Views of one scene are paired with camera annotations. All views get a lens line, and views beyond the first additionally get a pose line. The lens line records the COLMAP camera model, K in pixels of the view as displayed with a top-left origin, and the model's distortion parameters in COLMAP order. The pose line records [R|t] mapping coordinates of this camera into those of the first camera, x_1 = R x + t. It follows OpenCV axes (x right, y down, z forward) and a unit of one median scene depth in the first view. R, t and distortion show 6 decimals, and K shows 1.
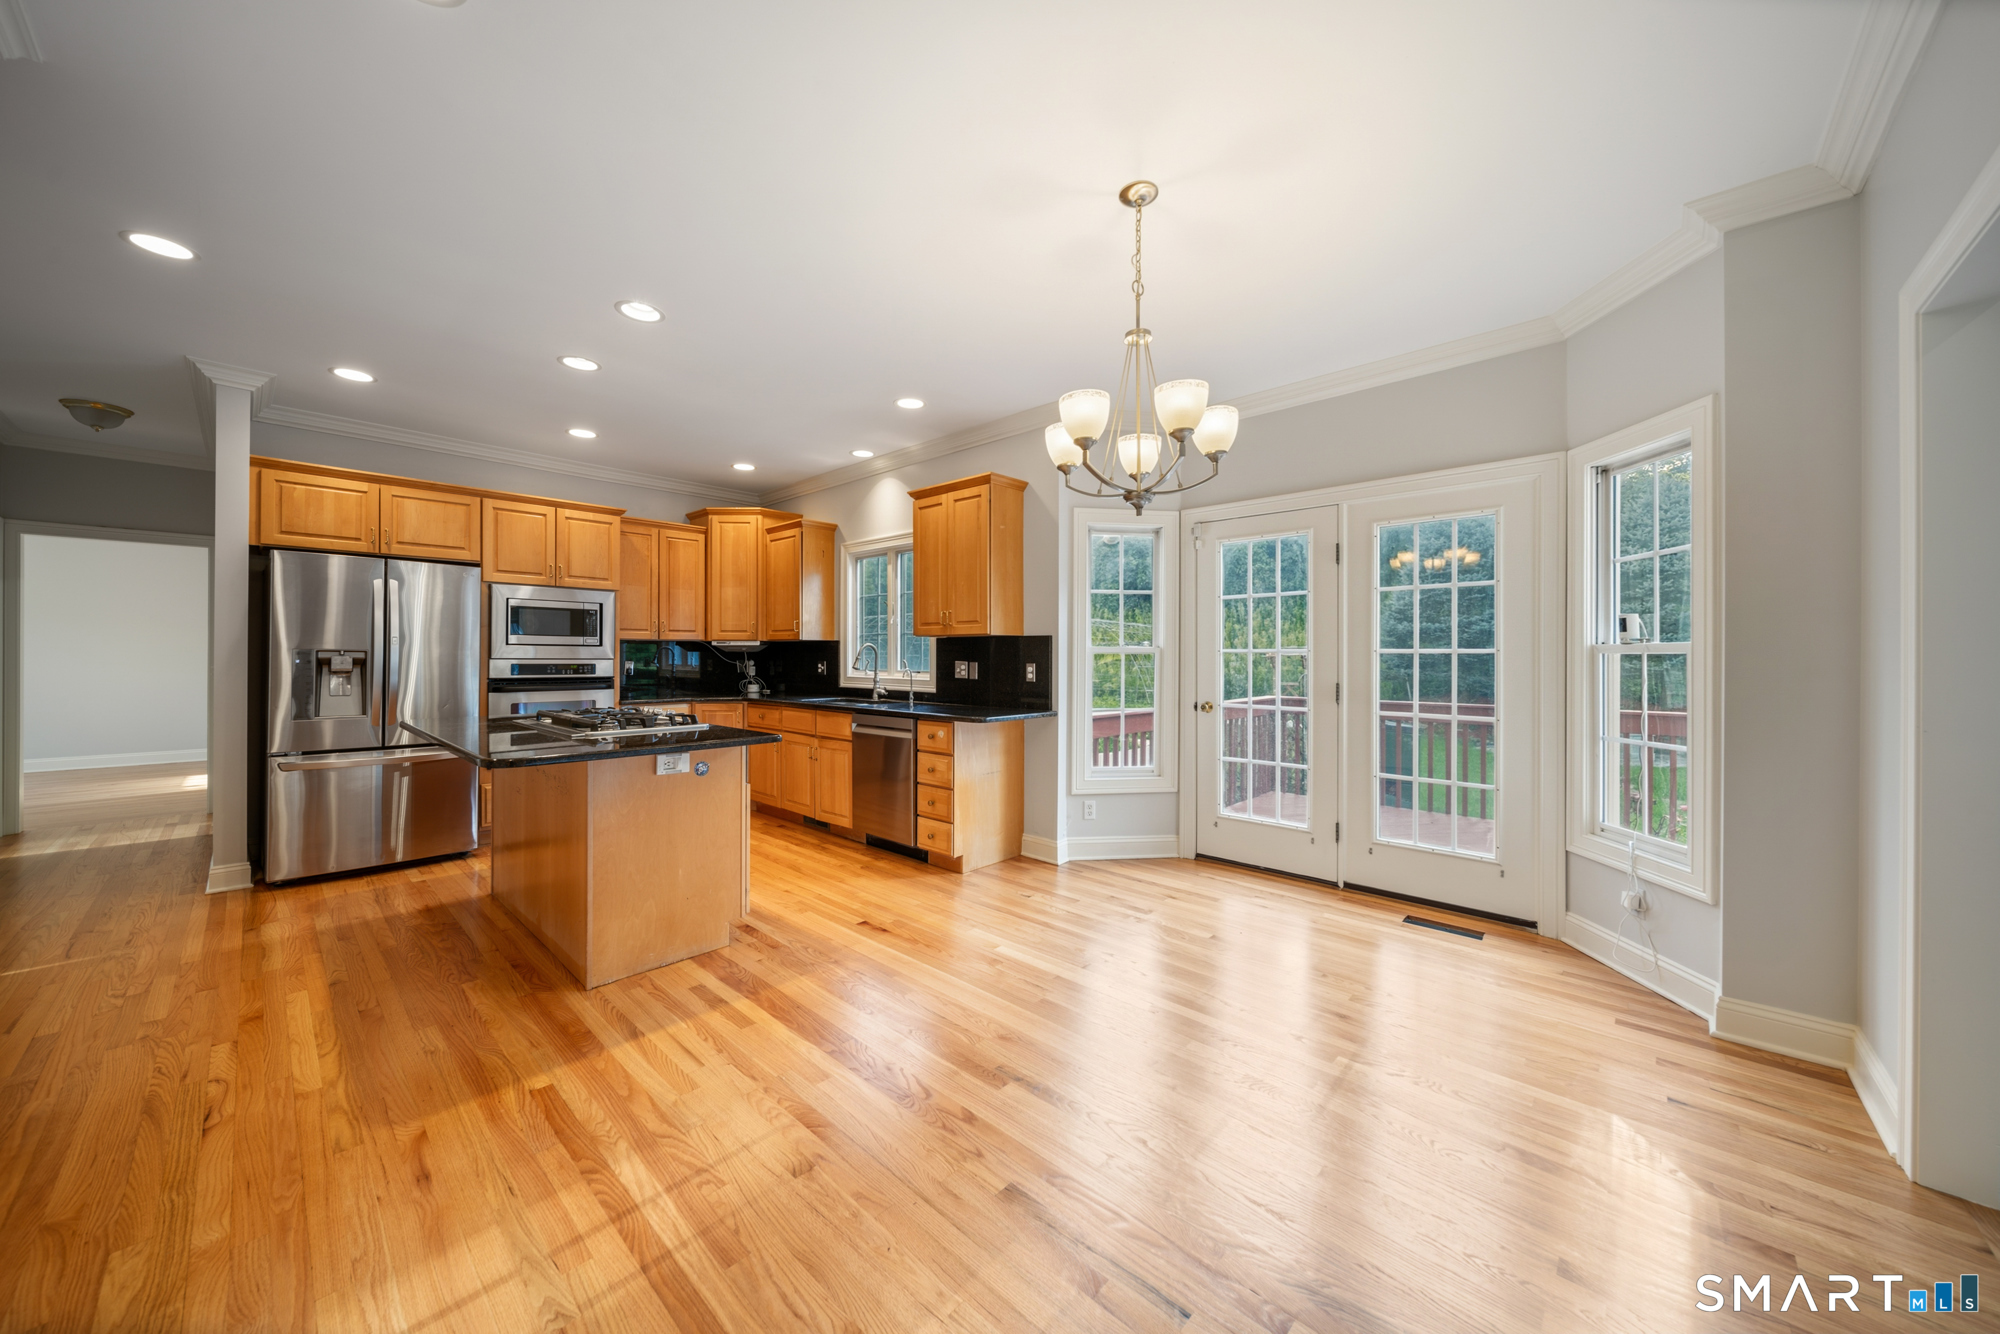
lens RADIAL K [[700.1, 0, 985.0], [0, 700.1, 655.1], [0, 0, 1]] dist [-0.001115, -0.000092]
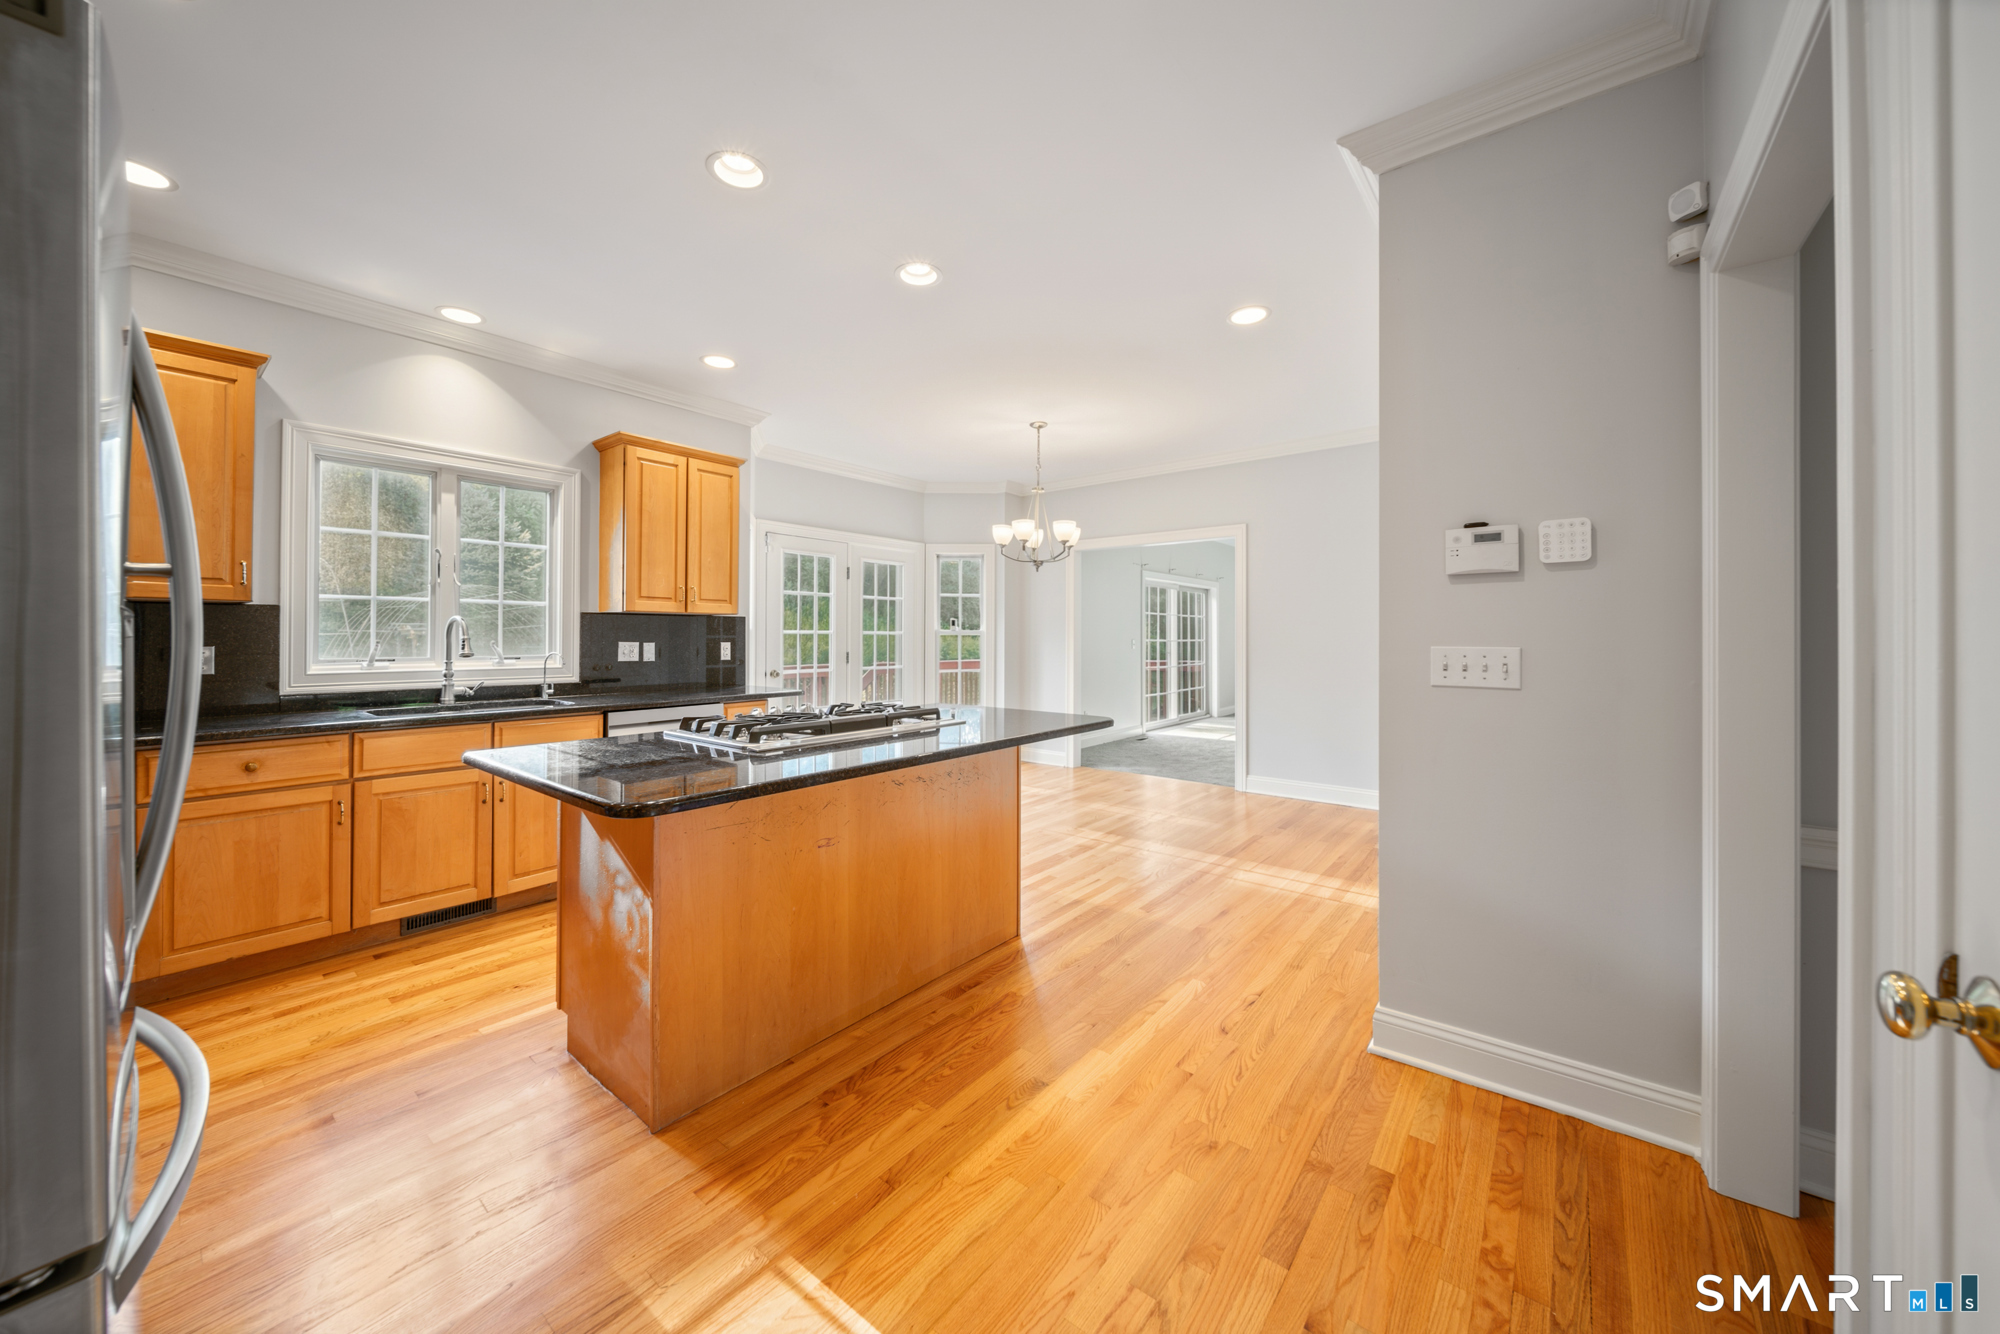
lens RADIAL K [[707.8, 0, 996.0], [0, 707.8, 633.4], [0, 0, 1]] dist [-0.000017, 0.000046]
pose [[-0.082723, -0.000679, 0.996572, -1.107158], [-0.003429, 0.999994, 0.000397, -0.003365], [-0.996567, -0.003385, -0.082725, 0.739108]]
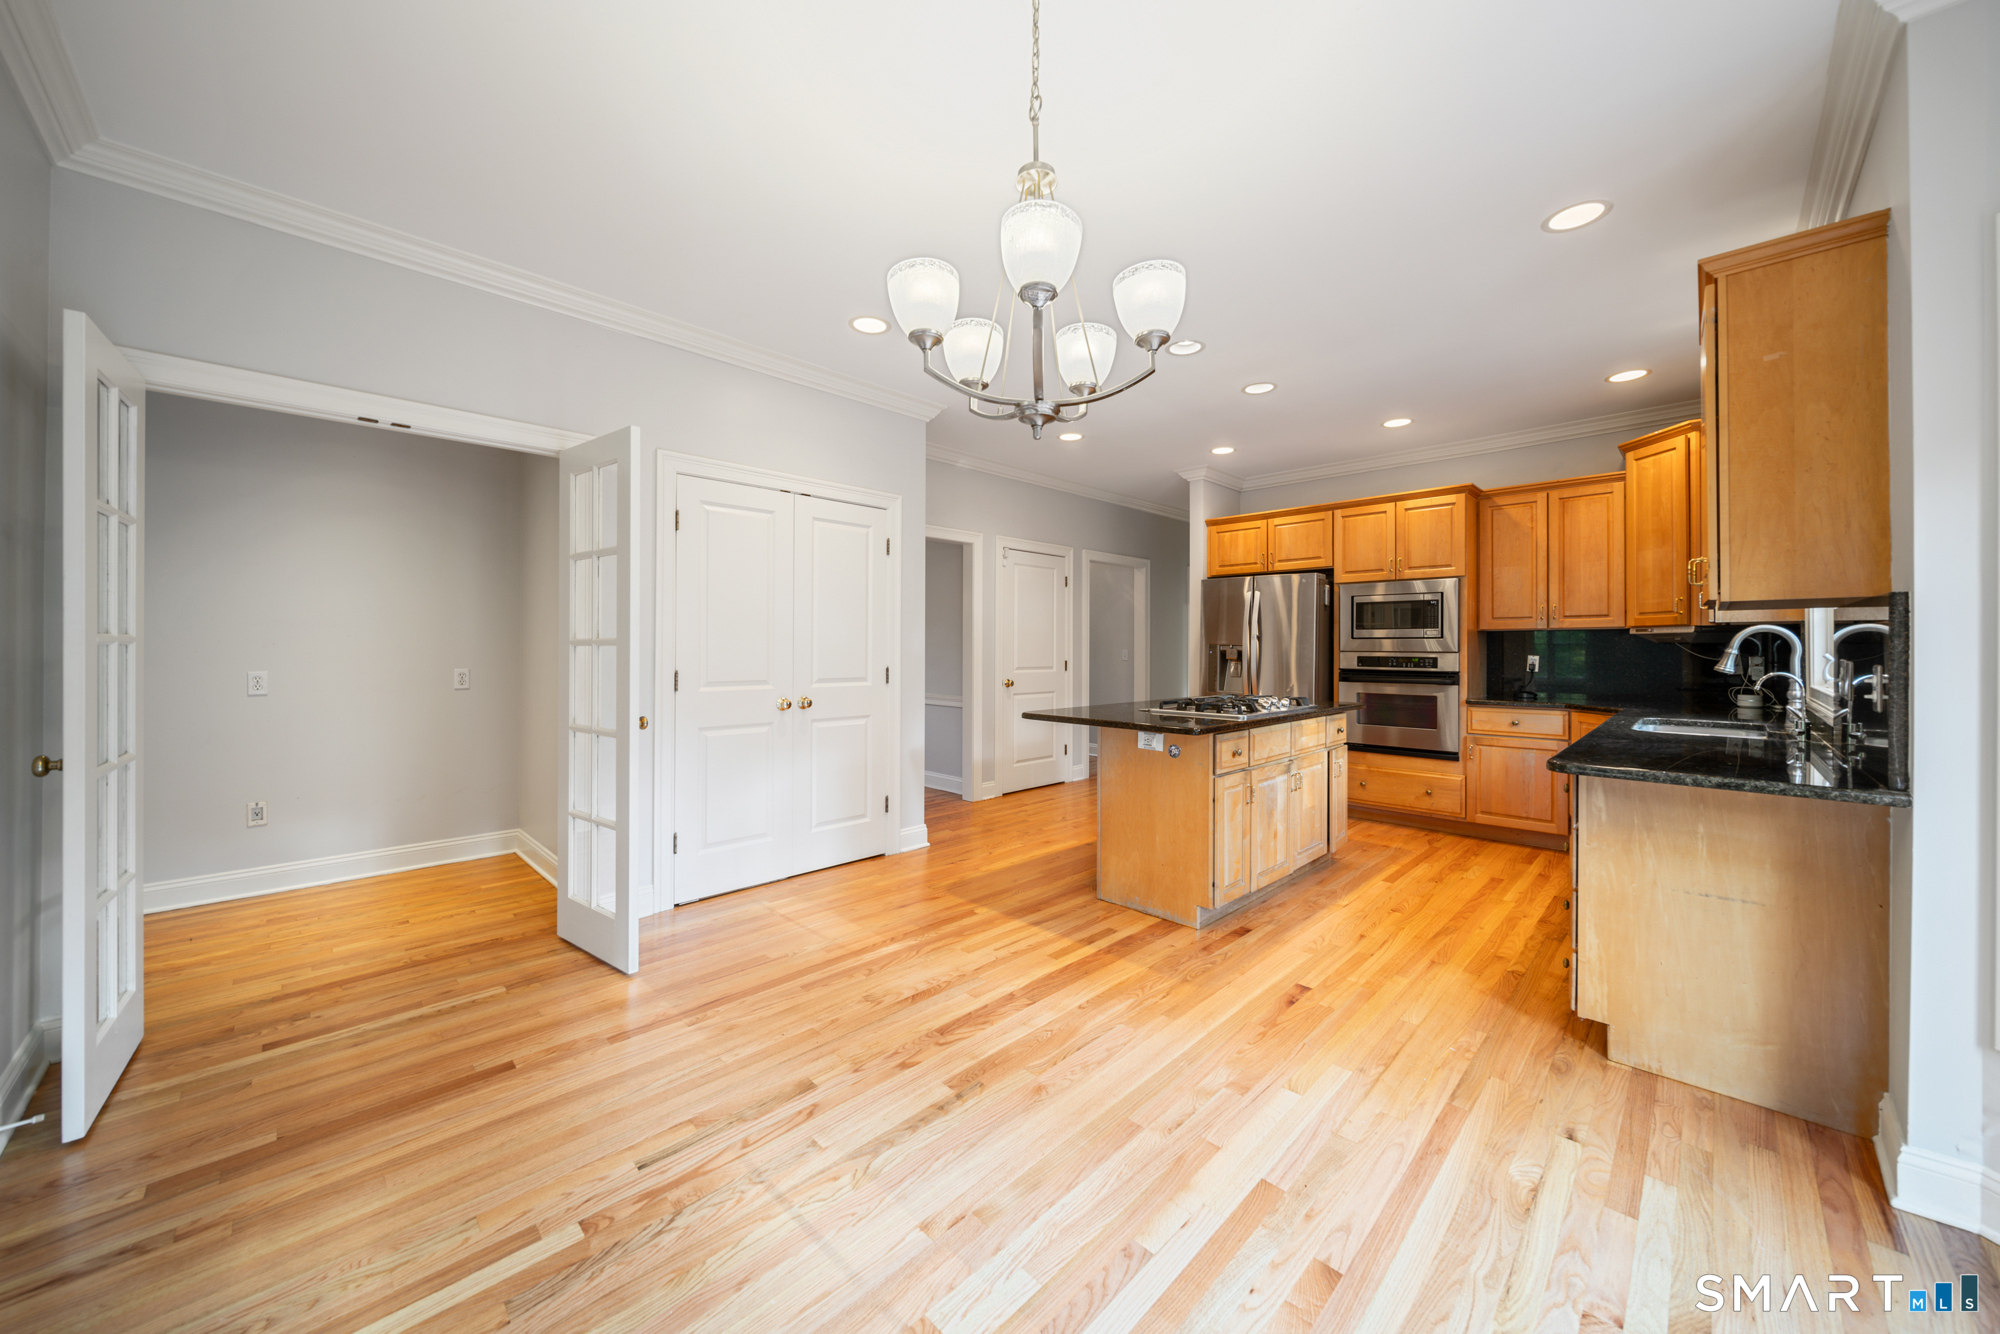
lens RADIAL K [[712.9, 0, 1005.9], [0, 712.9, 646.0], [0, 0, 1]] dist [-0.000400, 0.000011]
pose [[-0.022981, -0.005782, -0.999719, 0.516392], [-0.001843, 0.999982, -0.005742, 0.004654], [0.999734, 0.001711, -0.022991, 0.557775]]
